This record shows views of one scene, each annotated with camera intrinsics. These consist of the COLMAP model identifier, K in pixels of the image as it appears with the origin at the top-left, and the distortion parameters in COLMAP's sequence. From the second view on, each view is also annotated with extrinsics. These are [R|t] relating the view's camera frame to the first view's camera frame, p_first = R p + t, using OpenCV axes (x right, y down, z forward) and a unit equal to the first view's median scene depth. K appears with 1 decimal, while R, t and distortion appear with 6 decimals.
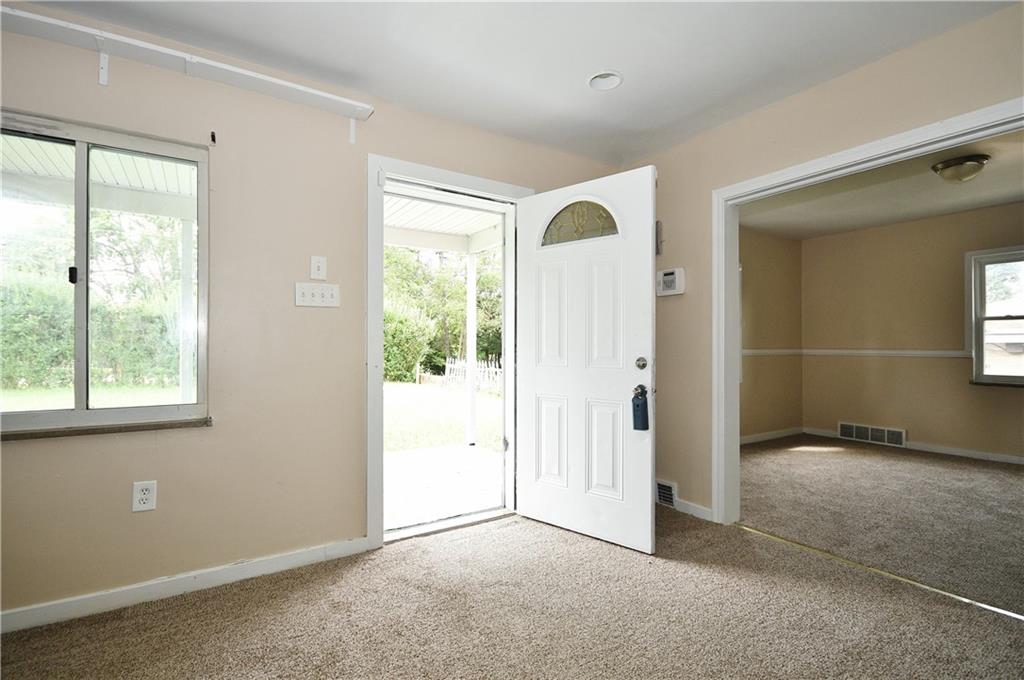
lens RADIAL K [[494.7, 0, 496.2], [0, 494.7, 344.3], [0, 0, 1]] dist [0.003045, -0.001200]
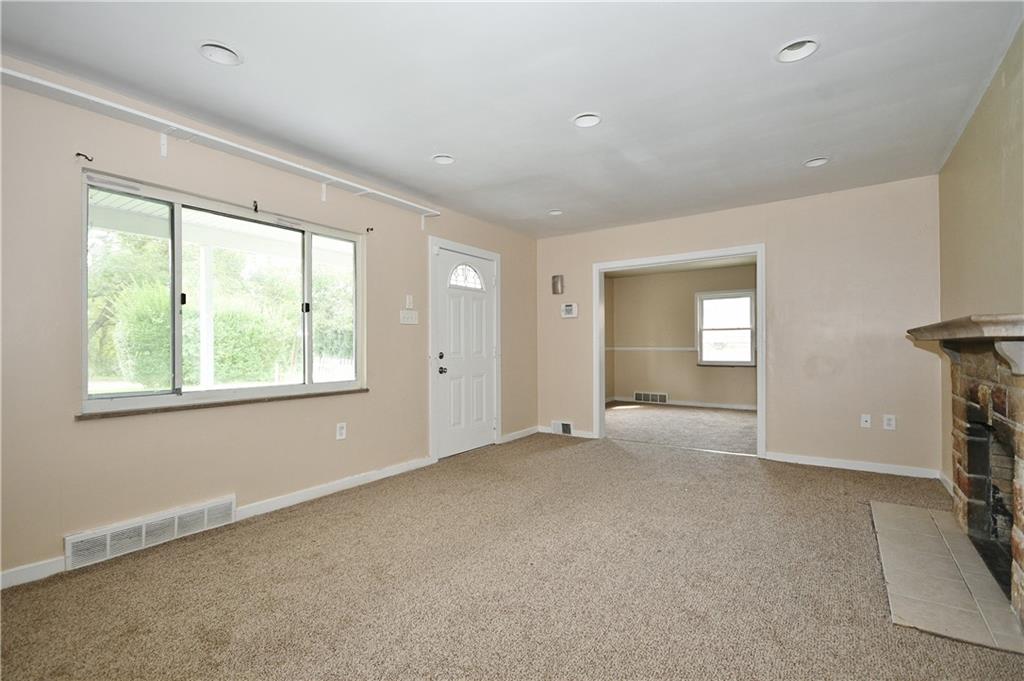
lens RADIAL K [[490.6, 0, 506.9], [0, 490.6, 344.9], [0, 0, 1]] dist [0.003508, 0.000863]
pose [[0.922096, -0.003926, 0.386941, -0.500793], [0.002725, 0.999990, 0.003653, -0.005939], [-0.386951, -0.002314, 0.922097, -0.510271]]
